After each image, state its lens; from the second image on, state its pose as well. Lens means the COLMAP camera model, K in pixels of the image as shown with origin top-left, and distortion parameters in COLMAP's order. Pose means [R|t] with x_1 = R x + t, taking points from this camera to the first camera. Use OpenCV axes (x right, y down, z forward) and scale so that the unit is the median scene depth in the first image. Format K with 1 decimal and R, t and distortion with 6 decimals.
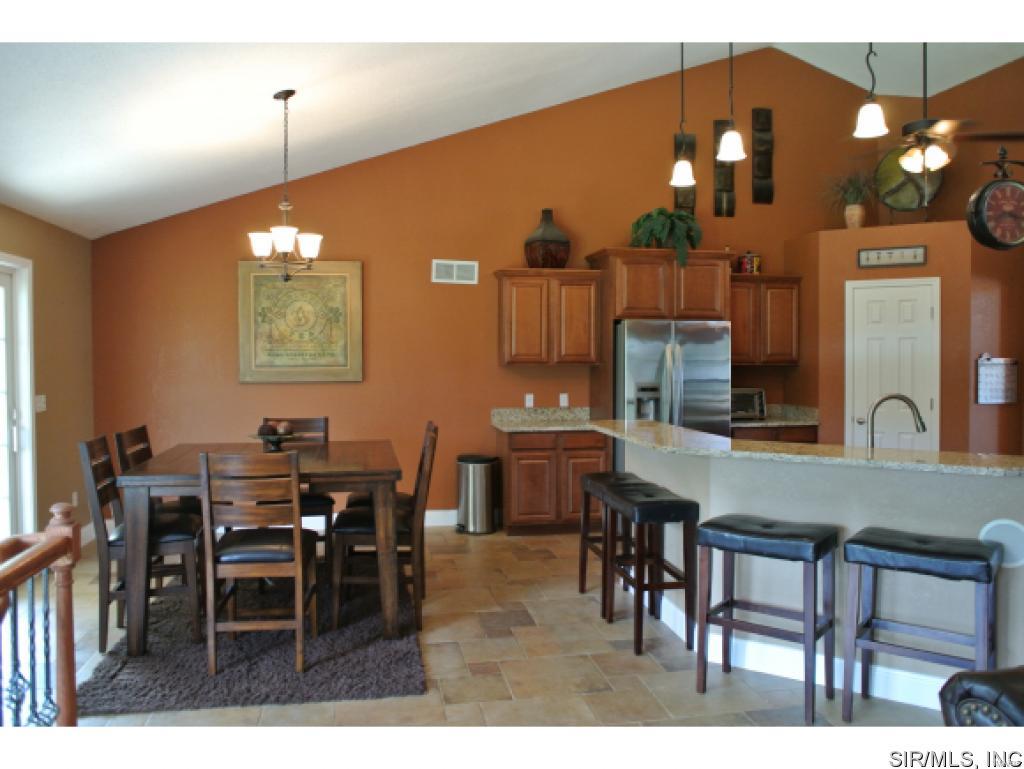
lens RADIAL K [[809.3, 0, 512.9], [0, 809.3, 386.0], [0, 0, 1]] dist [-0.040673, 0.010699]
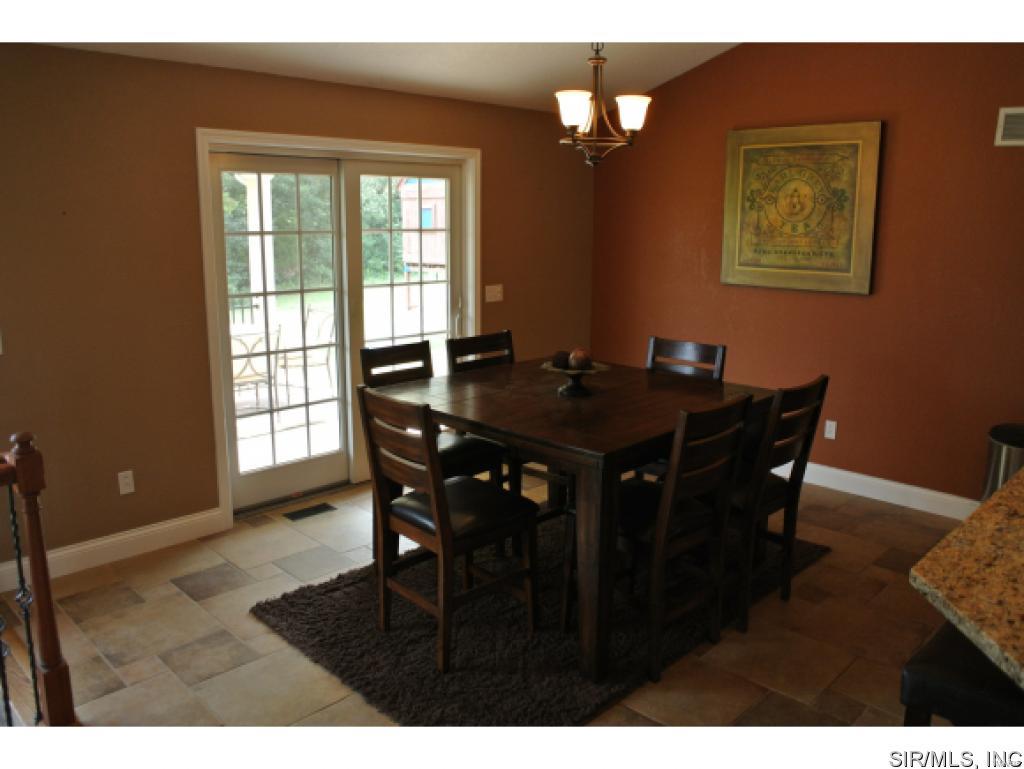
lens RADIAL K [[809.3, 0, 510.9], [0, 809.3, 375.2], [0, 0, 1]] dist [-0.040673, 0.010699]
pose [[0.581591, 0.169347, -0.795659, 0.207830], [-0.046258, 0.983394, 0.175491, -0.046364], [0.812165, -0.065258, 0.579767, 0.338535]]
